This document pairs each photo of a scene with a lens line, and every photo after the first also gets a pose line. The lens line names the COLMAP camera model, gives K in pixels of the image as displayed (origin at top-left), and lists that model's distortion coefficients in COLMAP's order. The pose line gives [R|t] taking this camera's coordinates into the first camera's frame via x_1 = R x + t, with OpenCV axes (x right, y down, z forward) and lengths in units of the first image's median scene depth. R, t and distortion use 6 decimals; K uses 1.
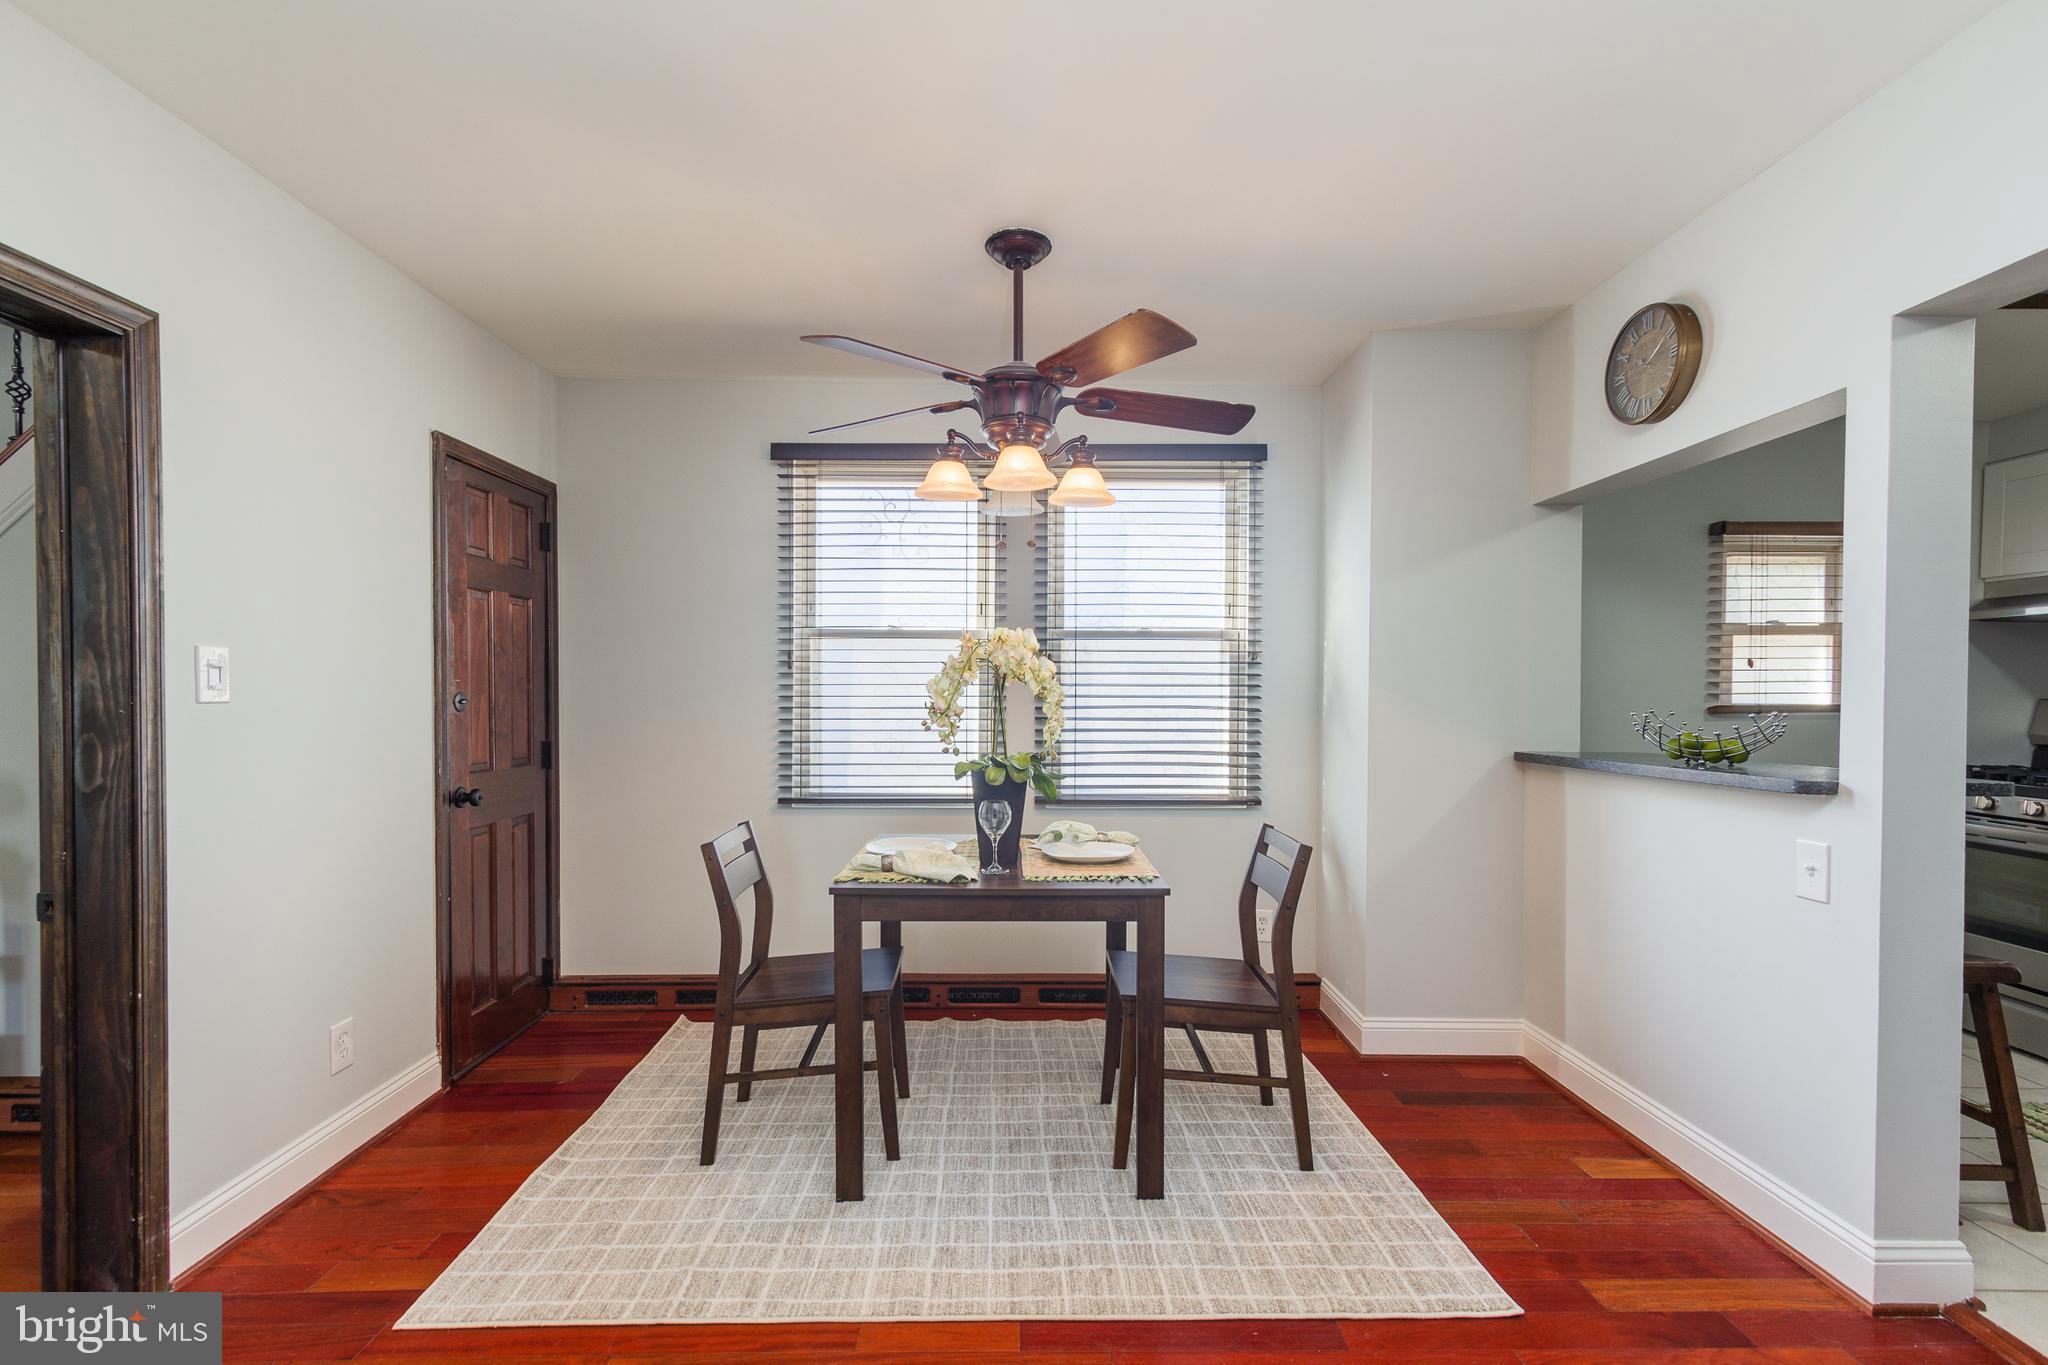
lens RADIAL K [[937.6, 0, 1002.4], [0, 937.6, 702.6], [0, 0, 1]] dist [0.010723, -0.004406]
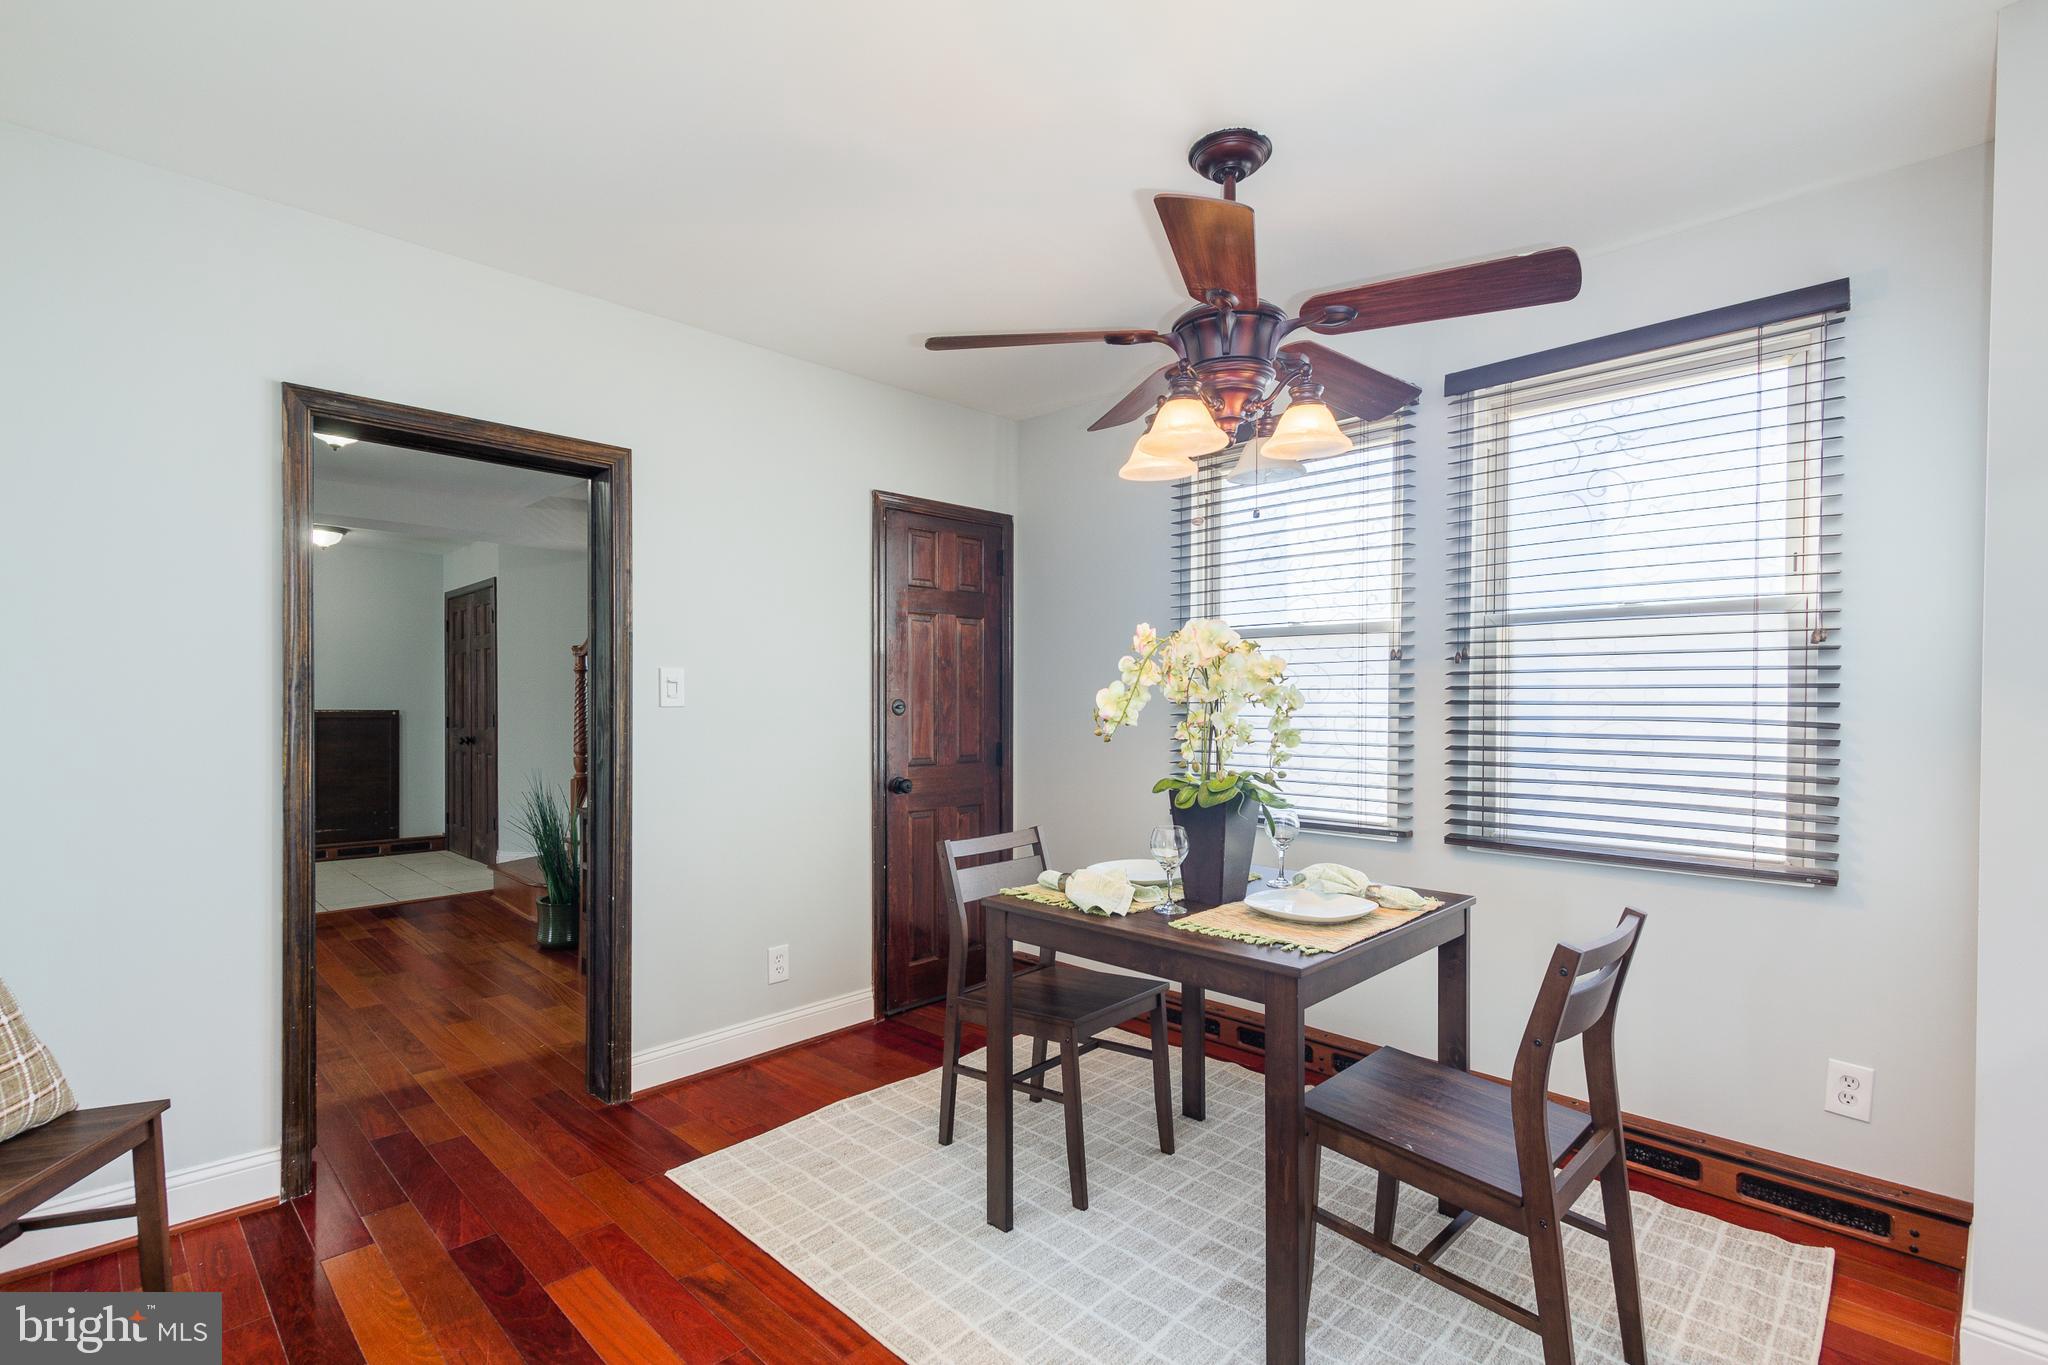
lens RADIAL K [[937.6, 0, 1020.0], [0, 937.6, 702.8], [0, 0, 1]] dist [0.010723, -0.004406]
pose [[0.702868, 0.000442, -0.711321, 0.396147], [-0.005283, 0.999975, -0.004599, -0.001781], [0.711301, 0.006990, 0.702853, 0.248334]]
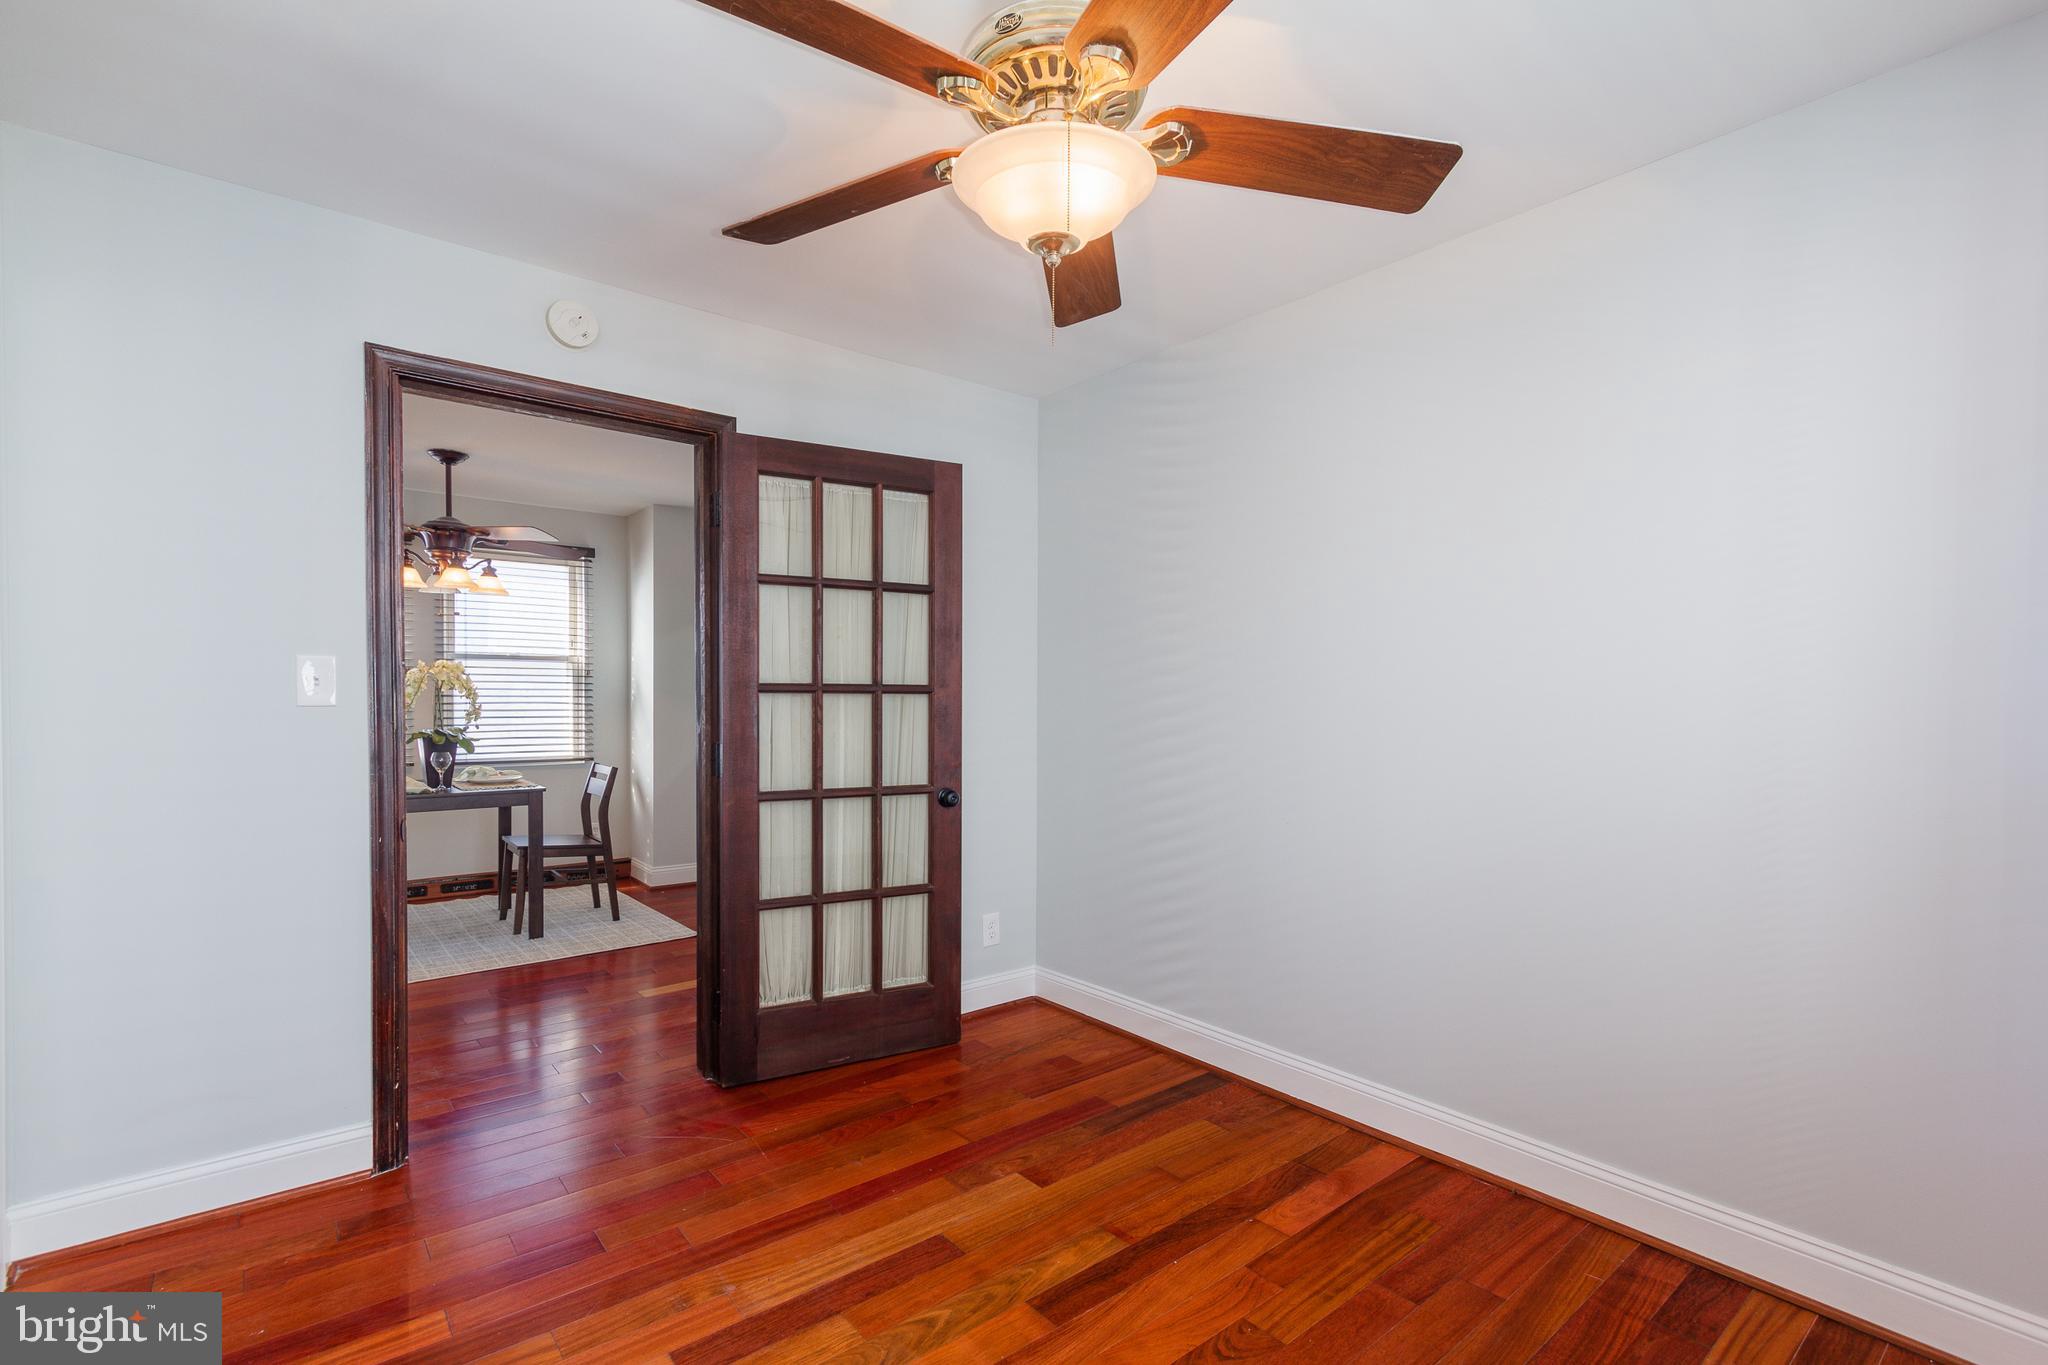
lens RADIAL K [[937.6, 0, 1024.7], [0, 937.6, 717.2], [0, 0, 1]] dist [0.010723, -0.004406]
pose [[0.770666, -0.014861, 0.637066, -0.243292], [0.005488, 0.999846, 0.016684, 0.008142], [-0.637216, -0.009362, 0.770628, -0.954677]]
